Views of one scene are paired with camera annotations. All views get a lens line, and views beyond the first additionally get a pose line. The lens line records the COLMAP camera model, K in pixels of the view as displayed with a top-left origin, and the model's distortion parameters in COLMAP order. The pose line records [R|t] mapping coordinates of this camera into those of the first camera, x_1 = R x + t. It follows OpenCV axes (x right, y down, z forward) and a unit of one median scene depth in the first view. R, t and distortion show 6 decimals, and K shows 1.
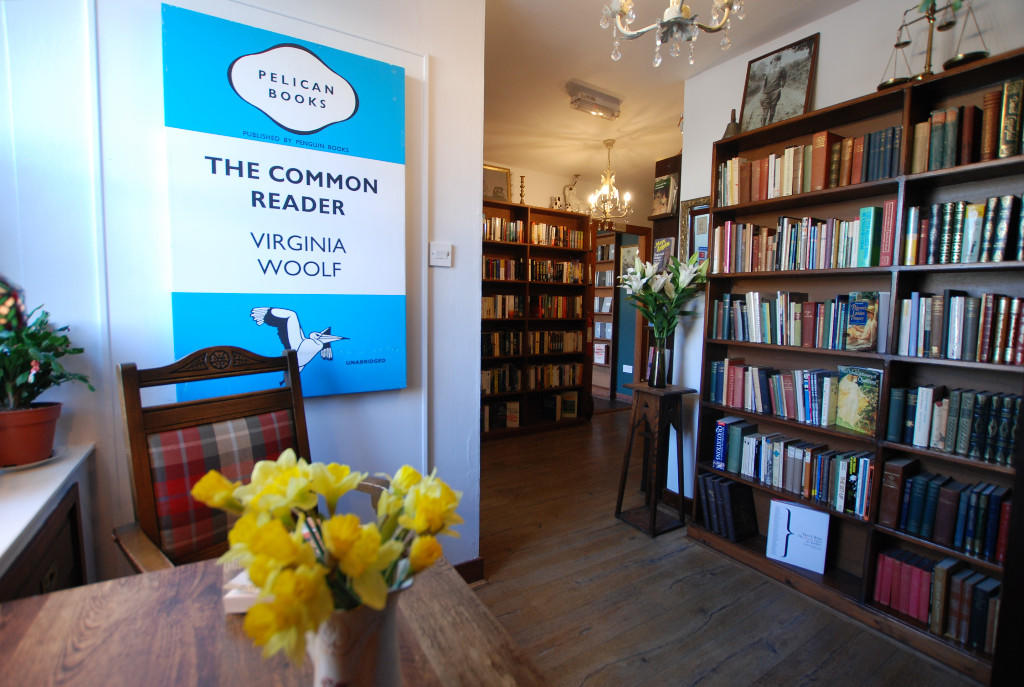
lens RADIAL K [[458.7, 0, 513.9], [0, 458.7, 339.8], [0, 0, 1]] dist [-0.031040, 0.003214]
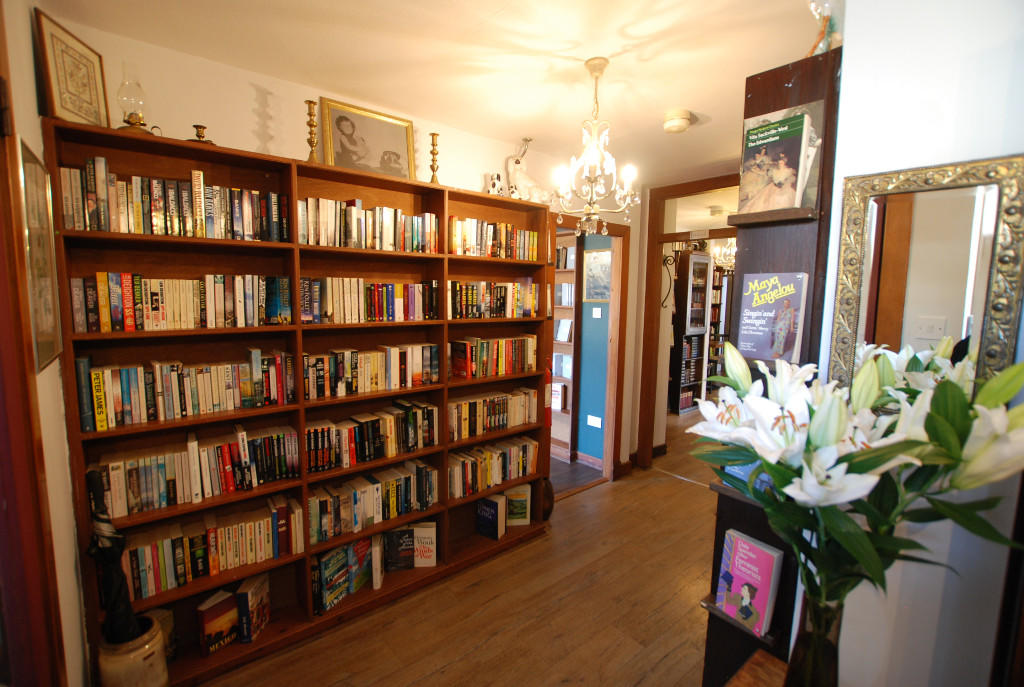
lens RADIAL K [[458.7, 0, 509.4], [0, 458.7, 343.8], [0, 0, 1]] dist [-0.031040, 0.003214]
pose [[0.991688, -0.015546, 0.127727, 0.034188], [0.011344, 0.999372, 0.033560, -0.113225], [-0.128168, -0.031832, 0.991241, 0.409470]]
